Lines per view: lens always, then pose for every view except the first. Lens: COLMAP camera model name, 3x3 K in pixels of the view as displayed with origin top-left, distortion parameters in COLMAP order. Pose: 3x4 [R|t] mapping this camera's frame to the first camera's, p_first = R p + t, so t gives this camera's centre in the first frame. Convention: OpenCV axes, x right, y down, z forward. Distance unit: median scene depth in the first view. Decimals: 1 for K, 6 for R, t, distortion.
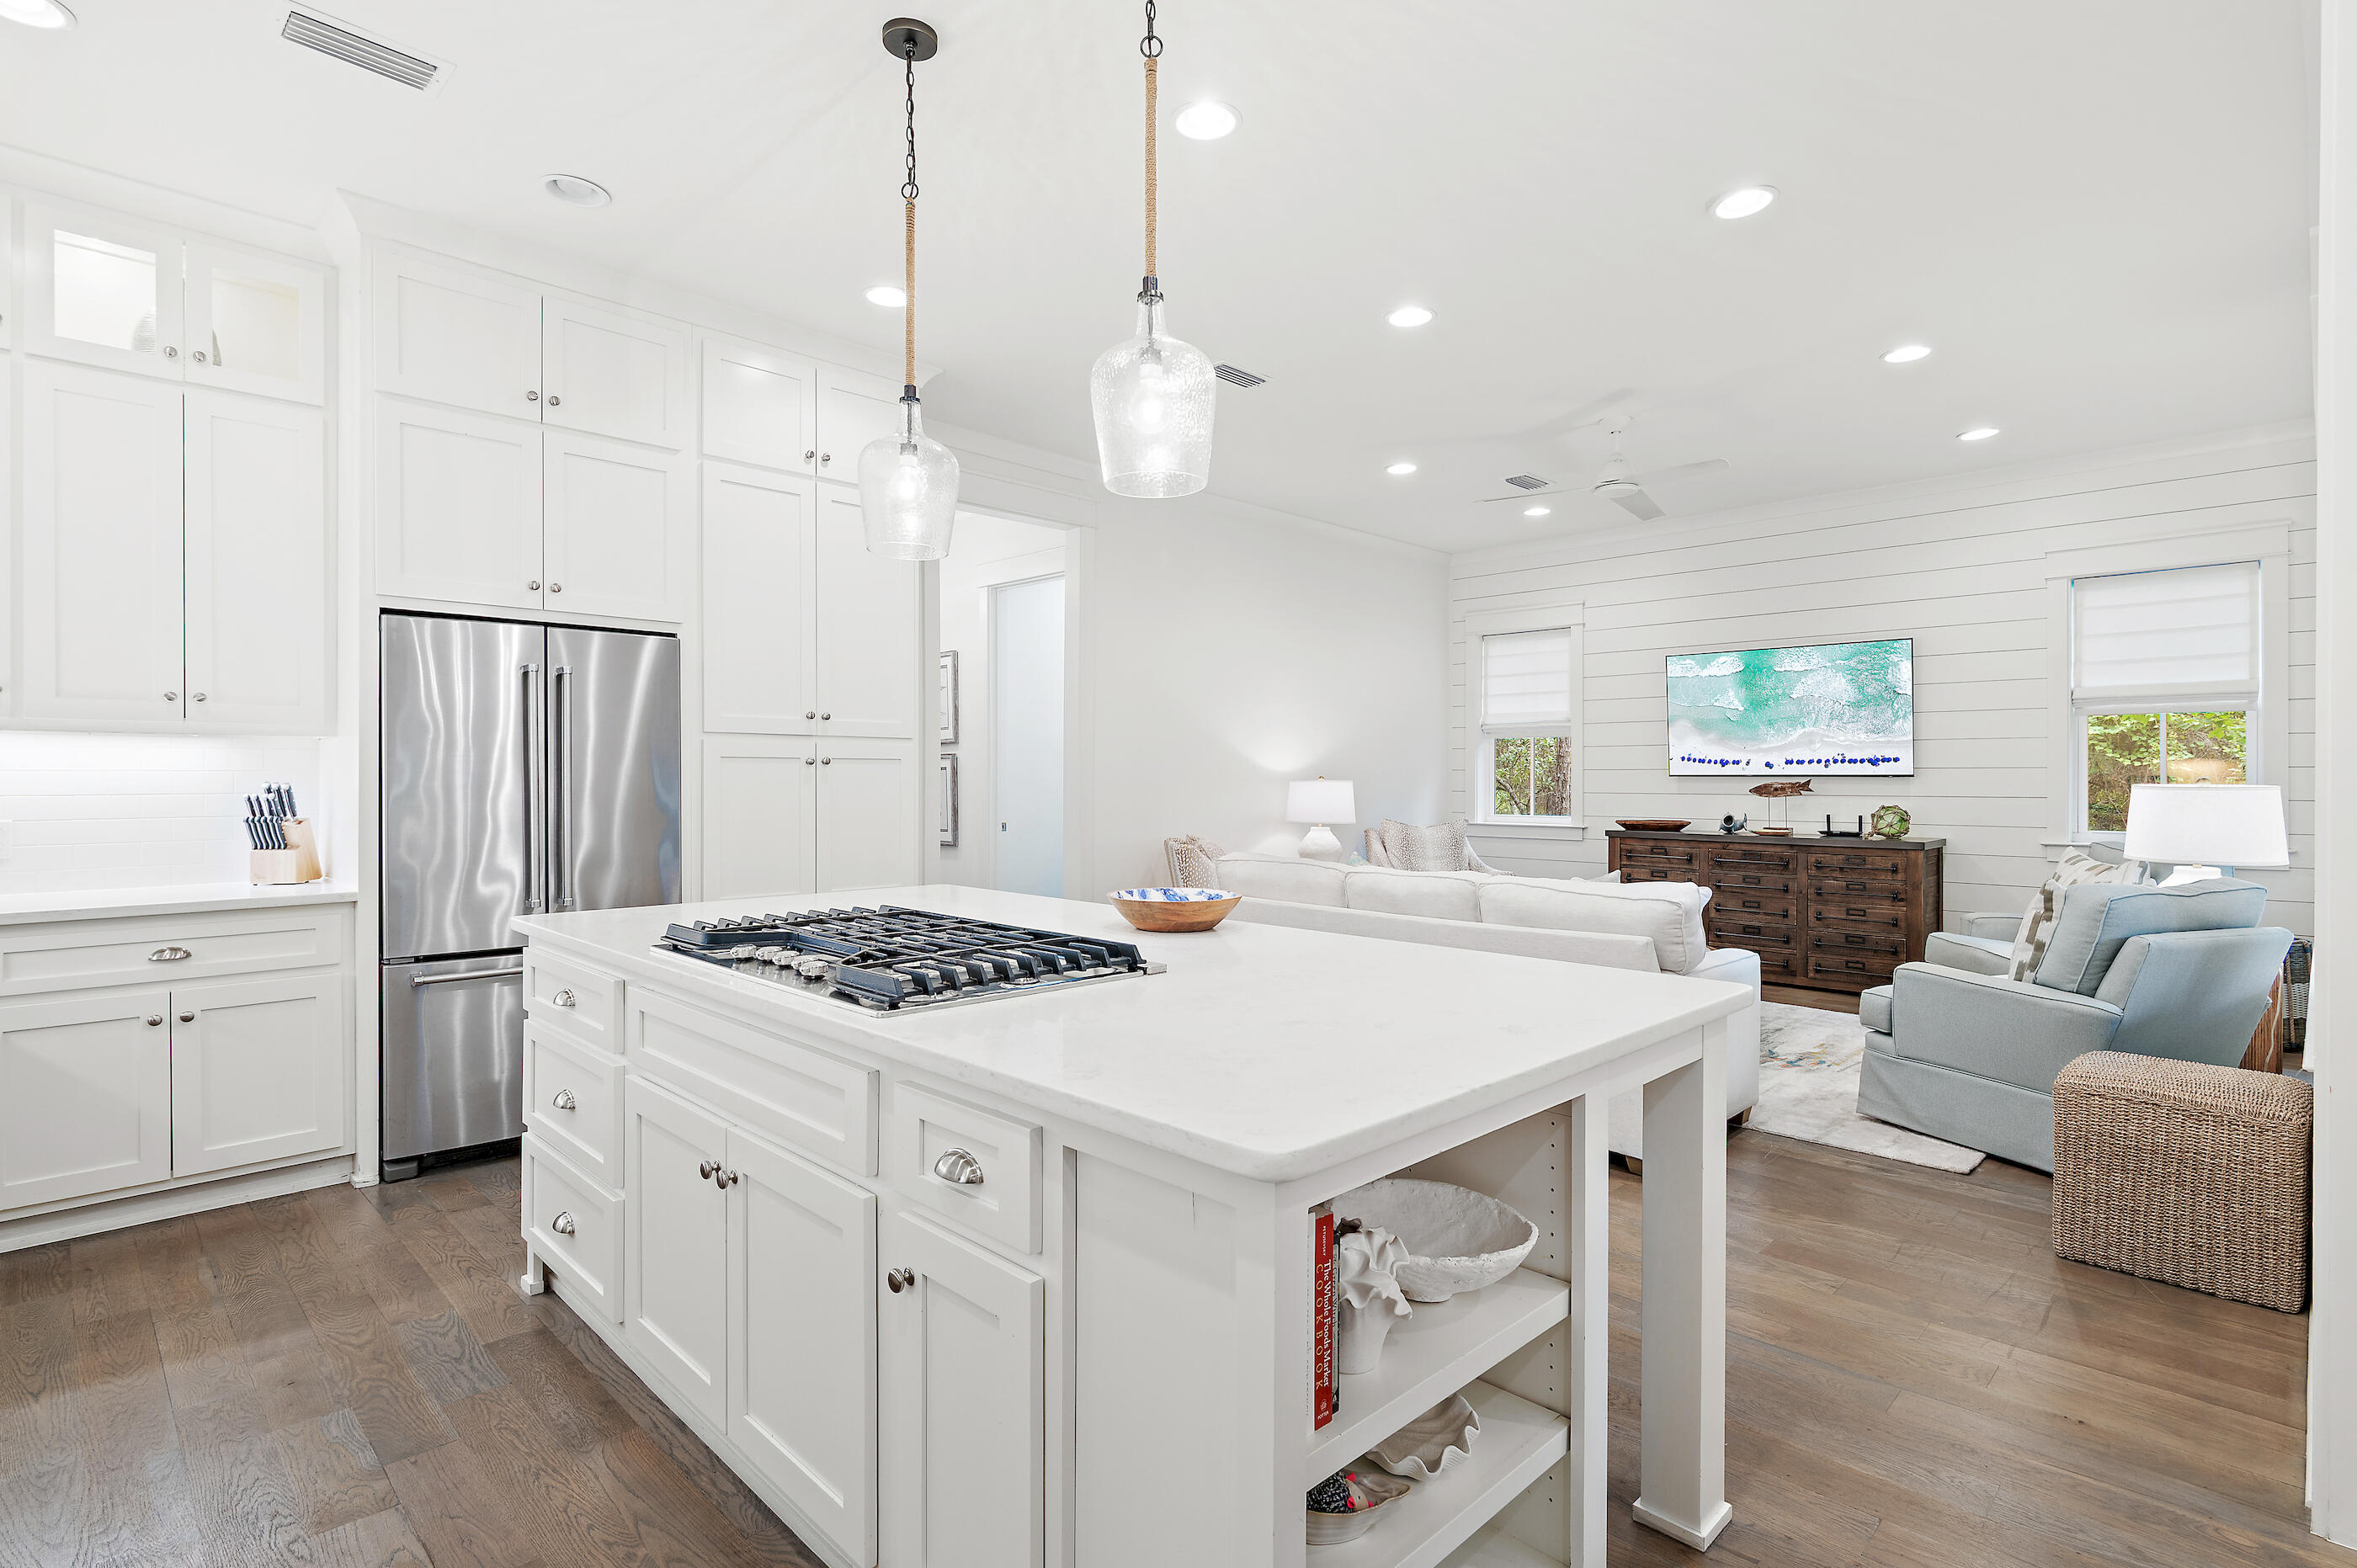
lens RADIAL K [[1155.5, 0, 1191.6], [0, 1155.5, 742.3], [0, 0, 1]] dist [0.006960, -0.002721]
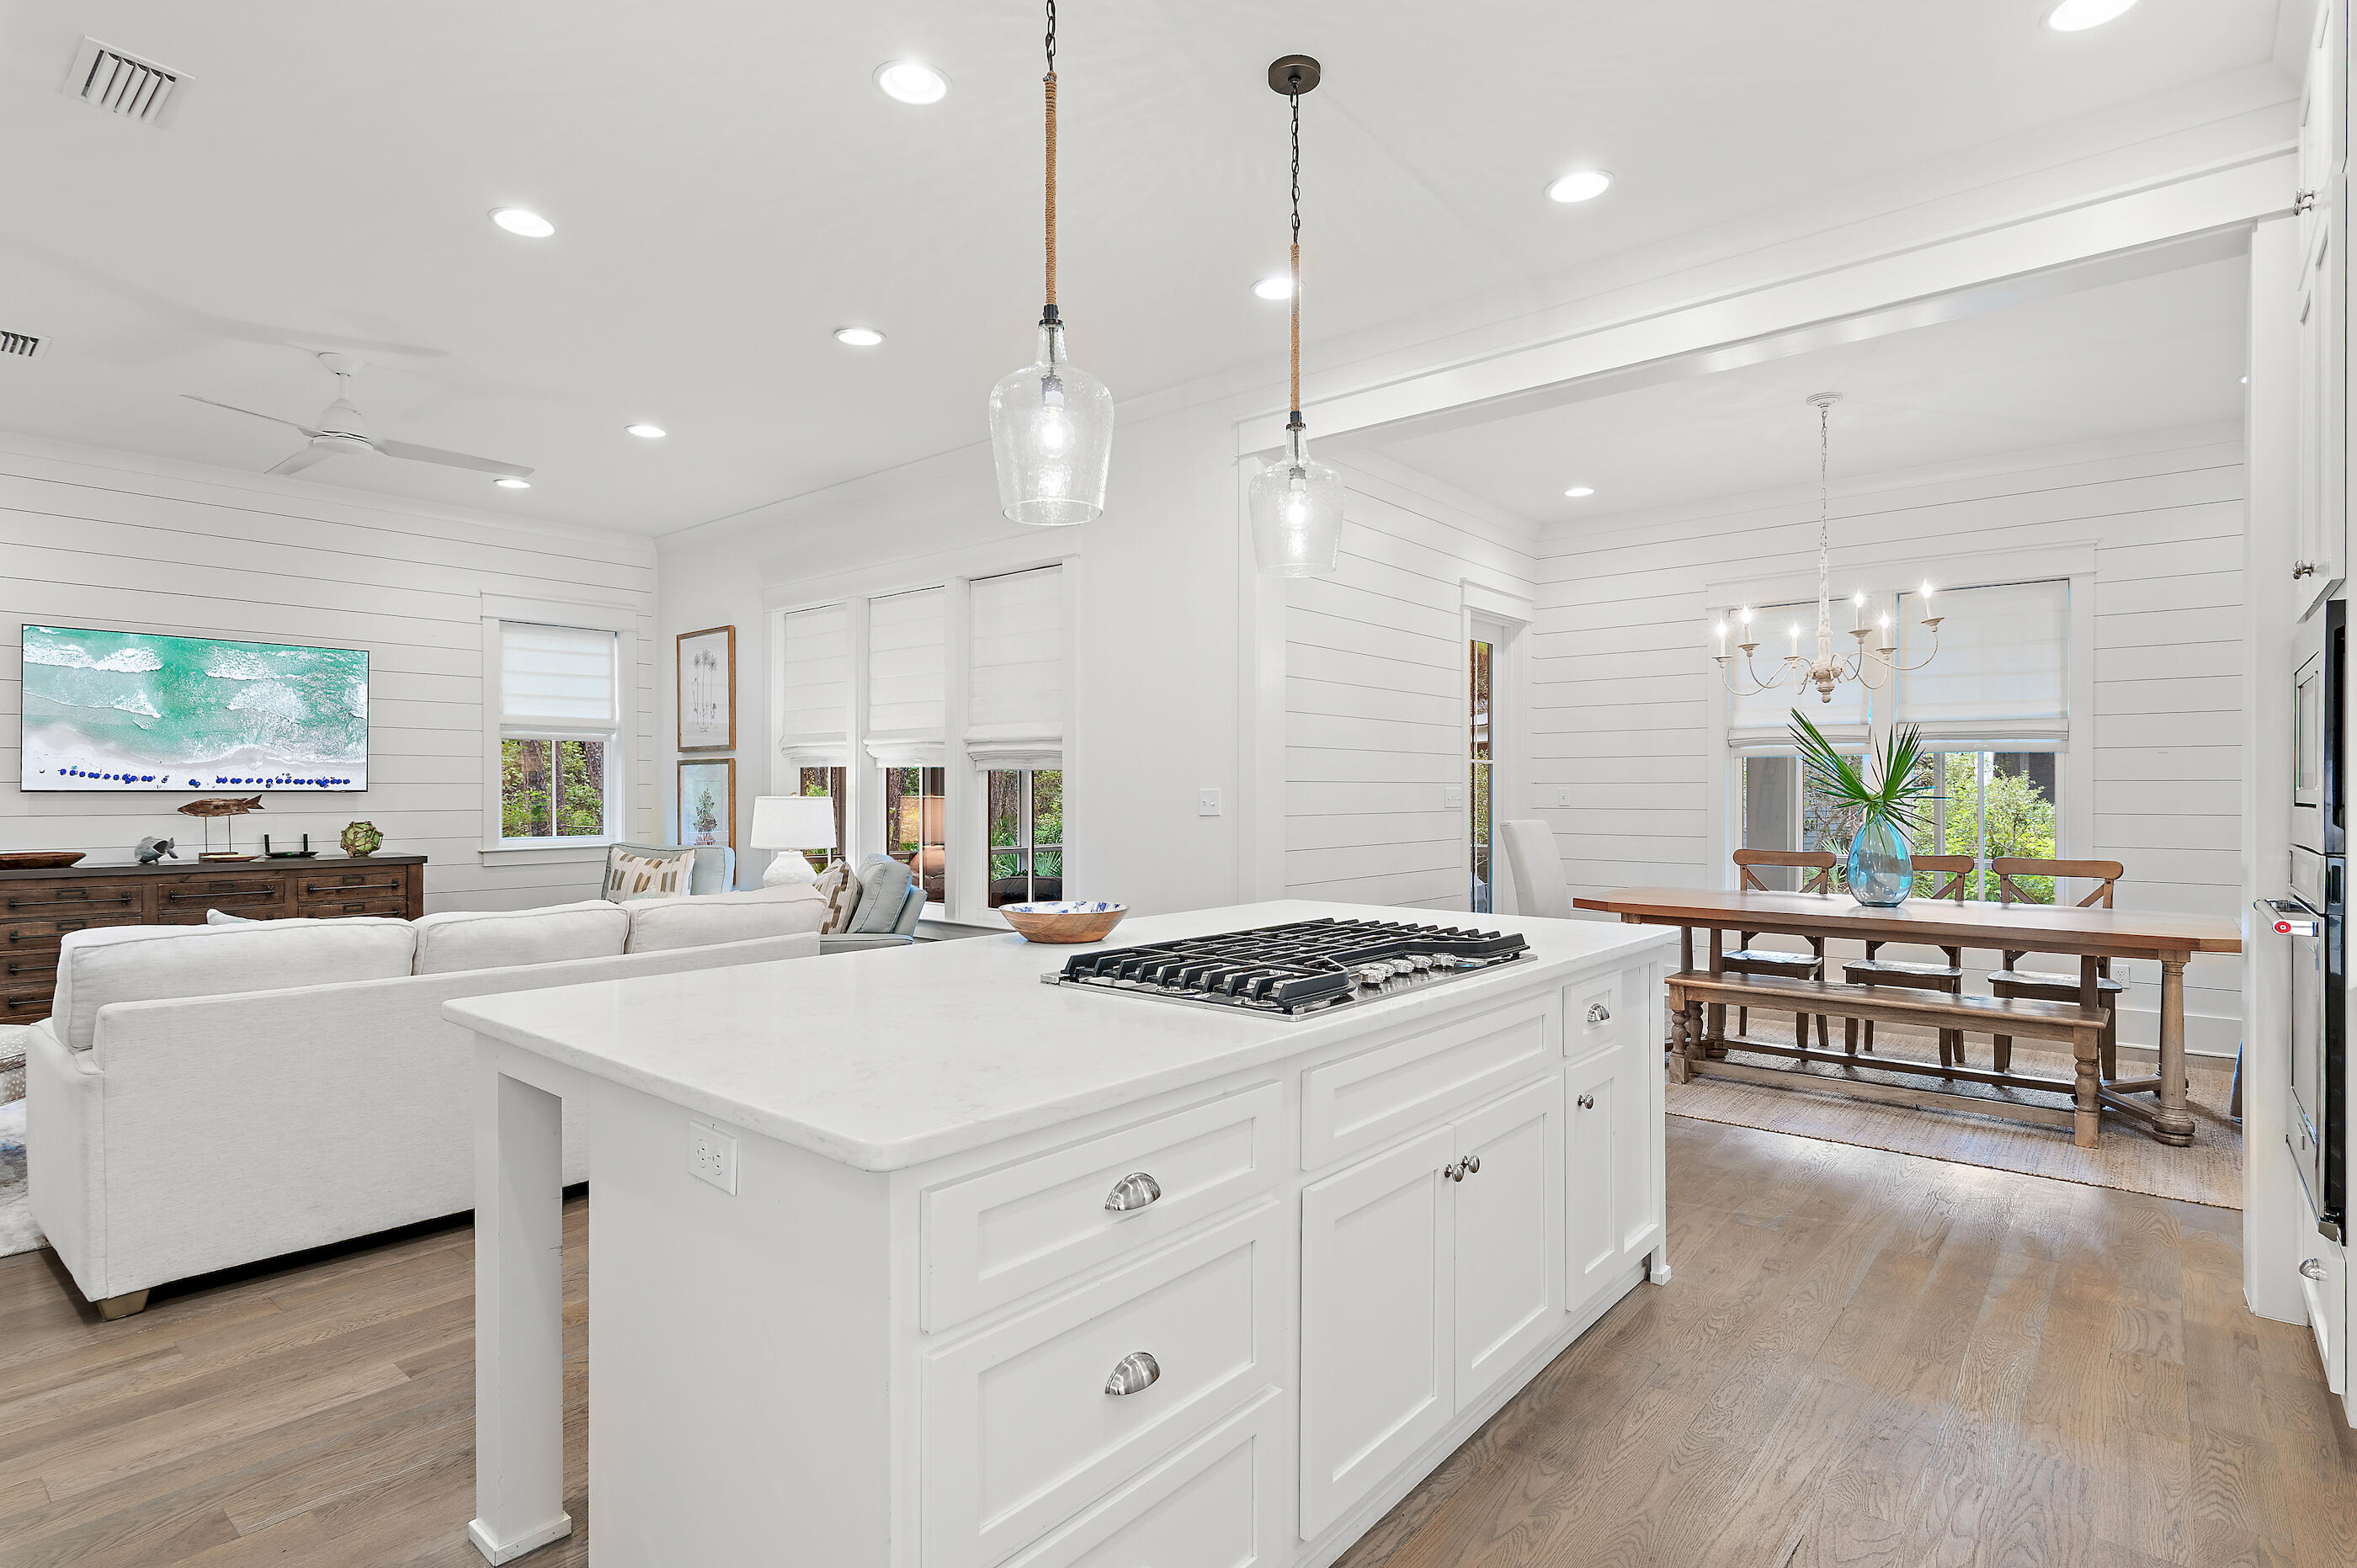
lens RADIAL K [[1155.5, 0, 1167.9], [0, 1155.5, 791.7], [0, 0, 1]] dist [0.006960, -0.002721]
pose [[-0.078614, 0.000121, 0.996905, -0.404995], [-0.029499, 0.999562, -0.002448, 0.010086], [-0.996469, -0.029601, -0.078576, 0.375592]]
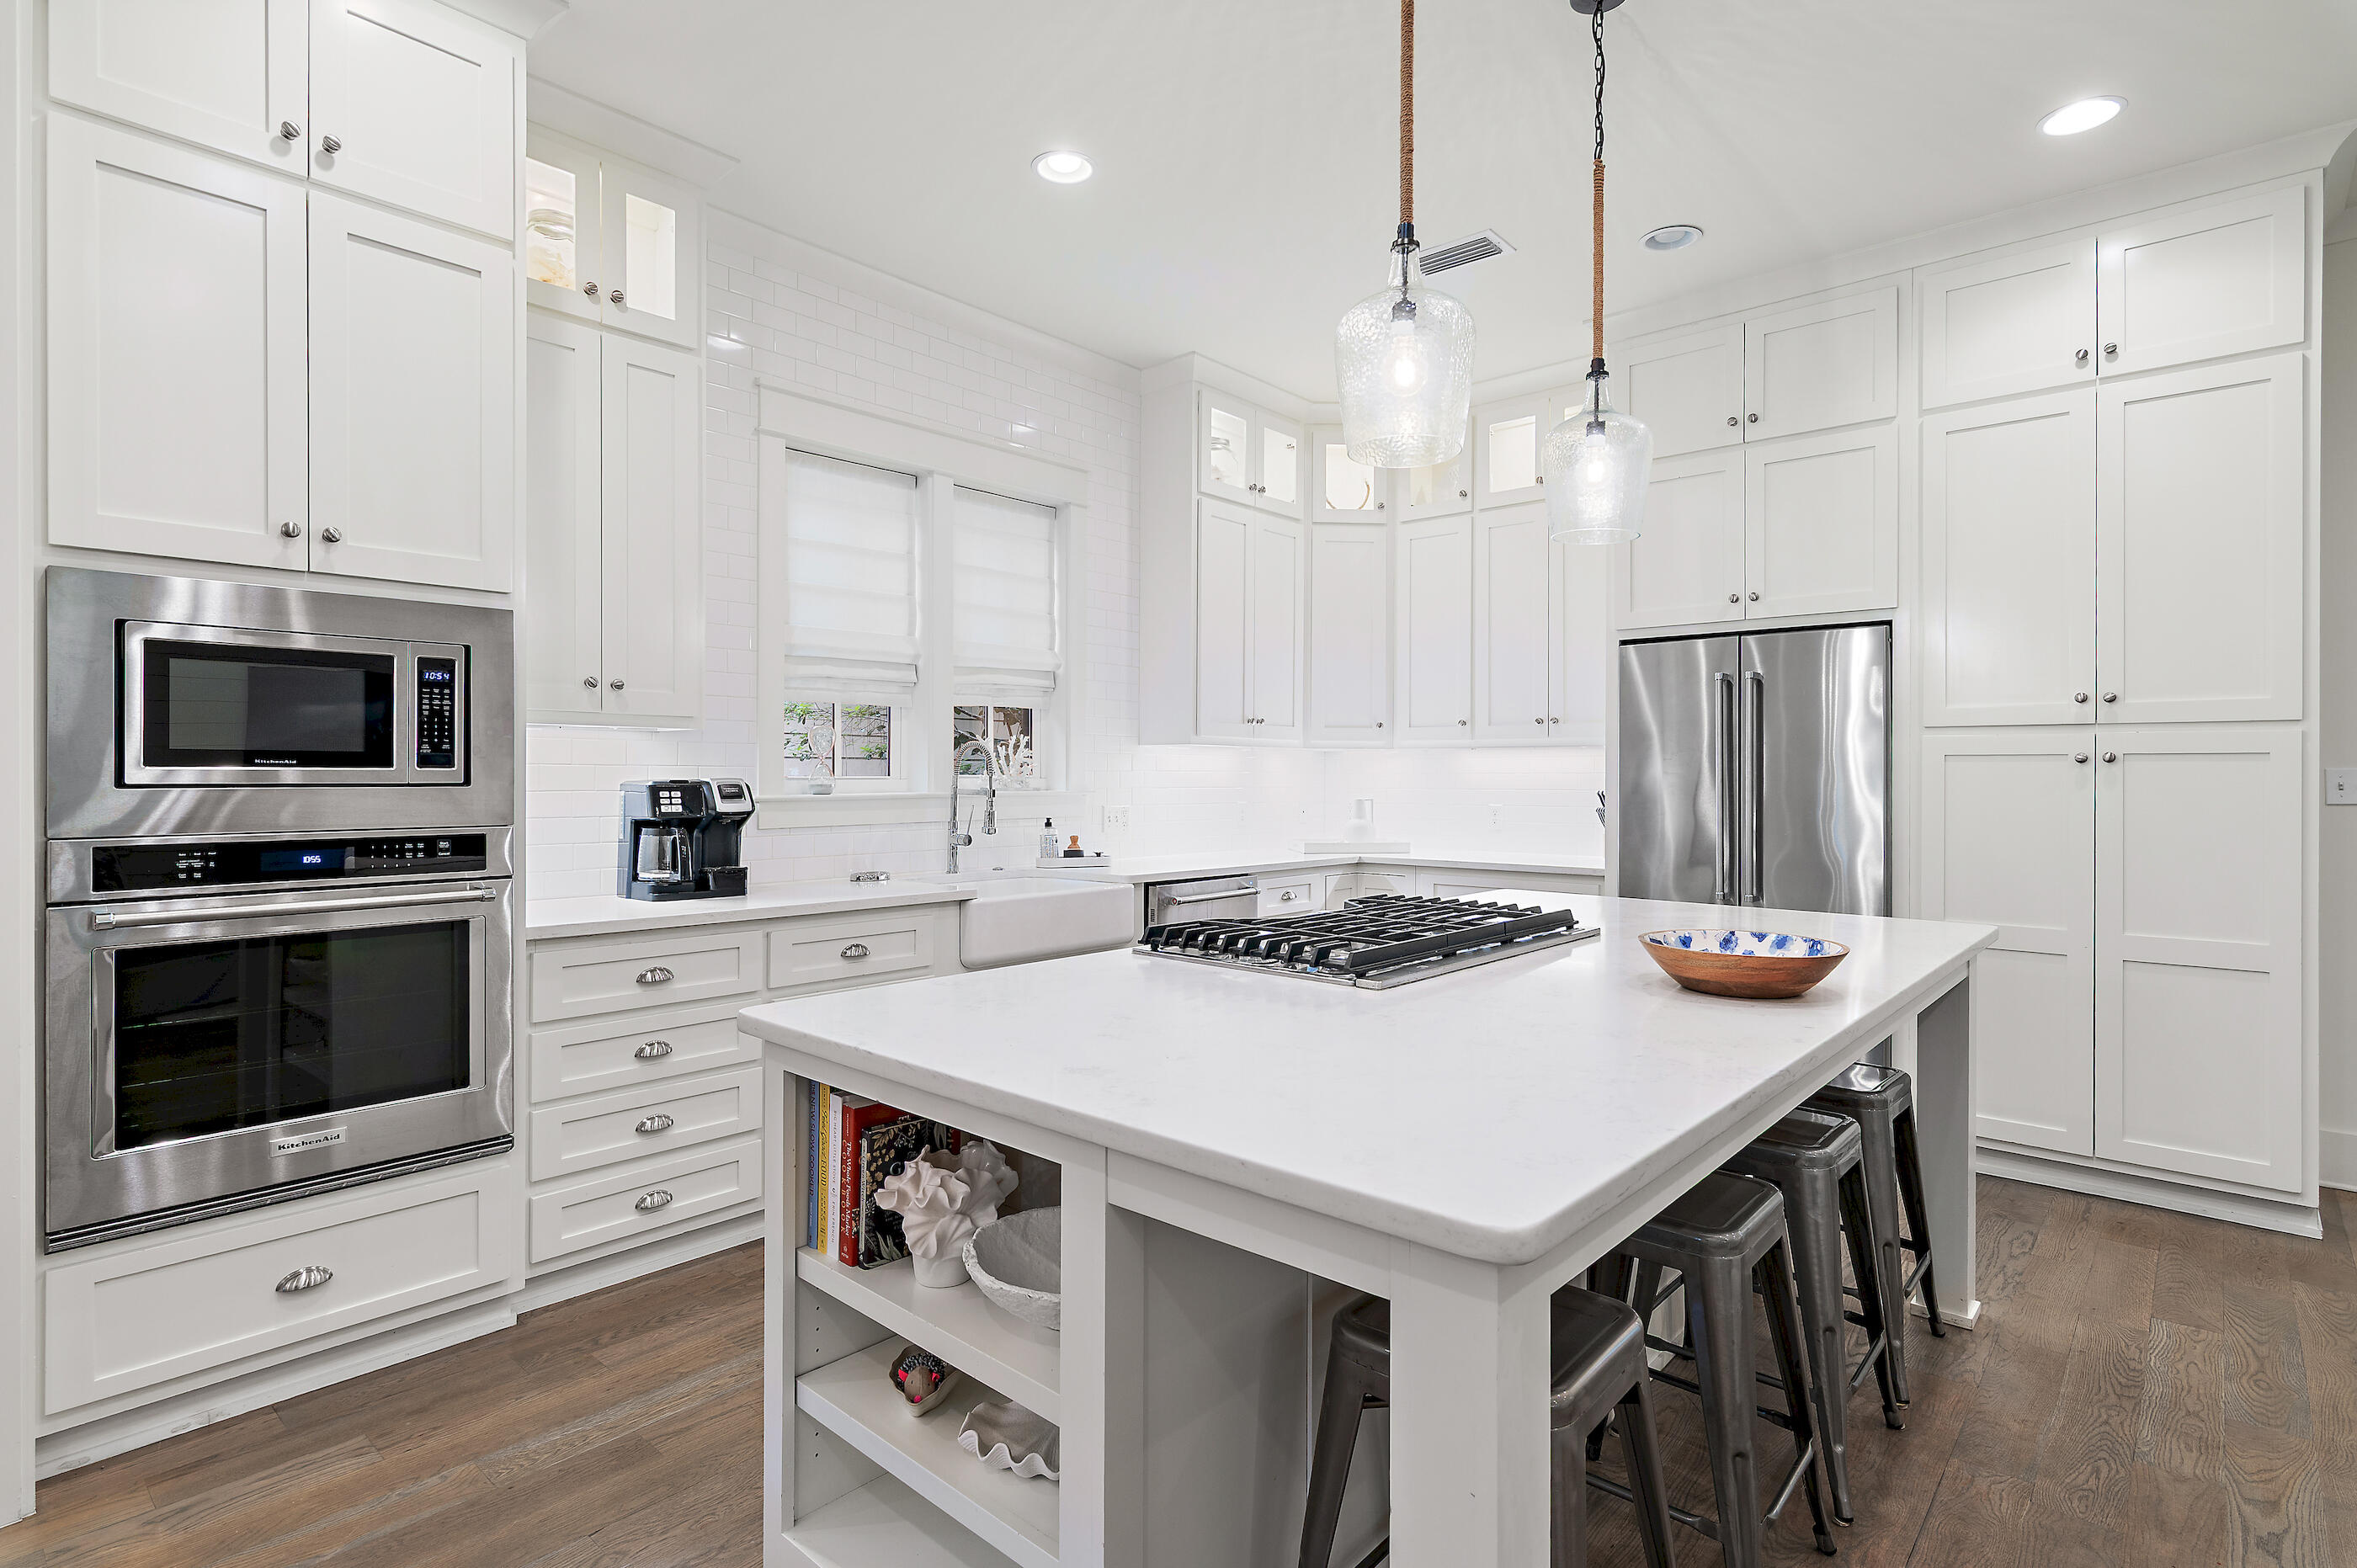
lens RADIAL K [[1155.5, 0, 1176.0], [0, 1155.5, 773.9], [0, 0, 1]] dist [0.006960, -0.002721]
pose [[0.054746, -0.000545, -0.998500, 0.259105], [0.026992, 0.999635, 0.000934, 0.006369], [0.998135, -0.027003, 0.054740, 0.231438]]
